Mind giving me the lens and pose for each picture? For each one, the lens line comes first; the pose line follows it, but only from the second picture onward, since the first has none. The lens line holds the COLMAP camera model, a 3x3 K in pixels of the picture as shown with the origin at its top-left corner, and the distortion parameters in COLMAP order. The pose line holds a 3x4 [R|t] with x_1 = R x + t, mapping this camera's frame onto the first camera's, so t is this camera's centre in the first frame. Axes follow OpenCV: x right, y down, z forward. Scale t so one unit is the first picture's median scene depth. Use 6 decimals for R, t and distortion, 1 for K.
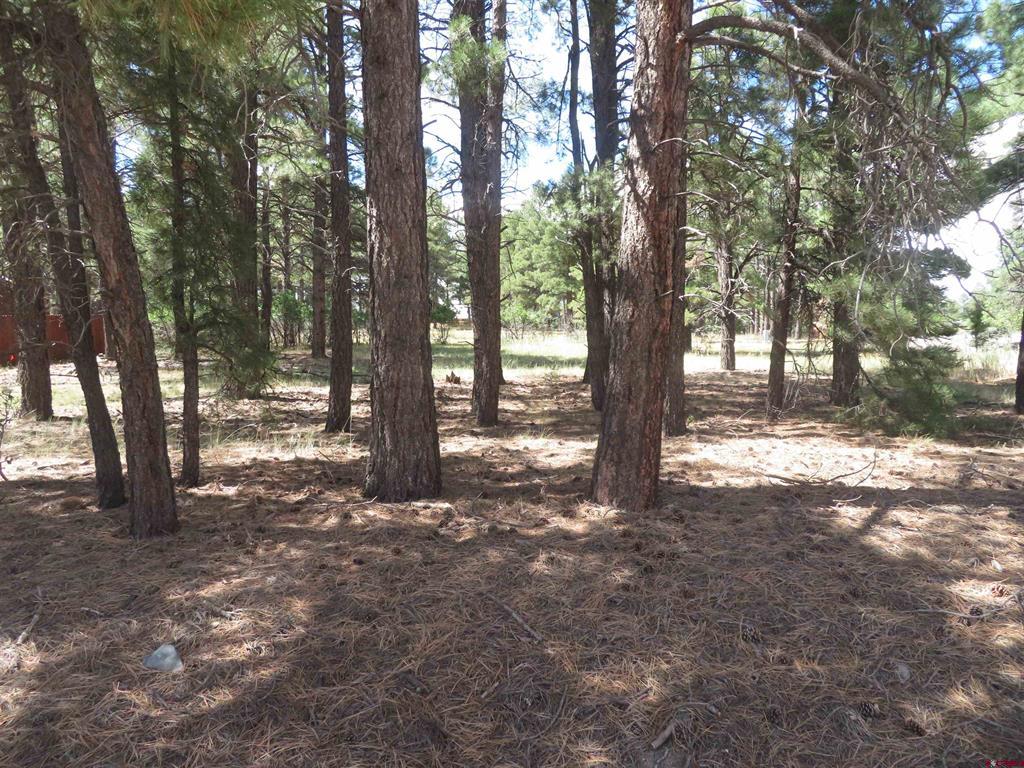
lens RADIAL K [[736.1, 0, 510.6], [0, 736.1, 382.4], [0, 0, 1]] dist [-0.003925, 0.000221]
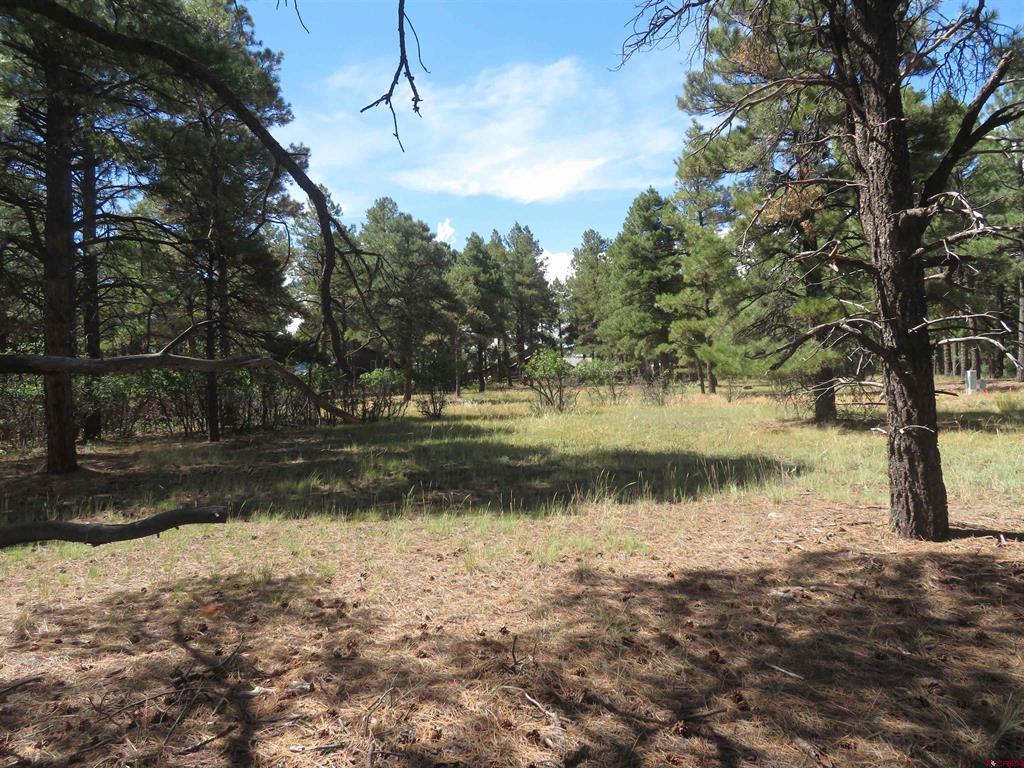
lens RADIAL K [[736.1, 0, 510.6], [0, 736.1, 382.4], [0, 0, 1]] dist [-0.003925, 0.000221]
pose [[0.978356, -0.047558, -0.201390, 0.092972], [0.032995, 0.996633, -0.075064, -0.027196], [0.204281, 0.066794, 0.976631, 0.318798]]
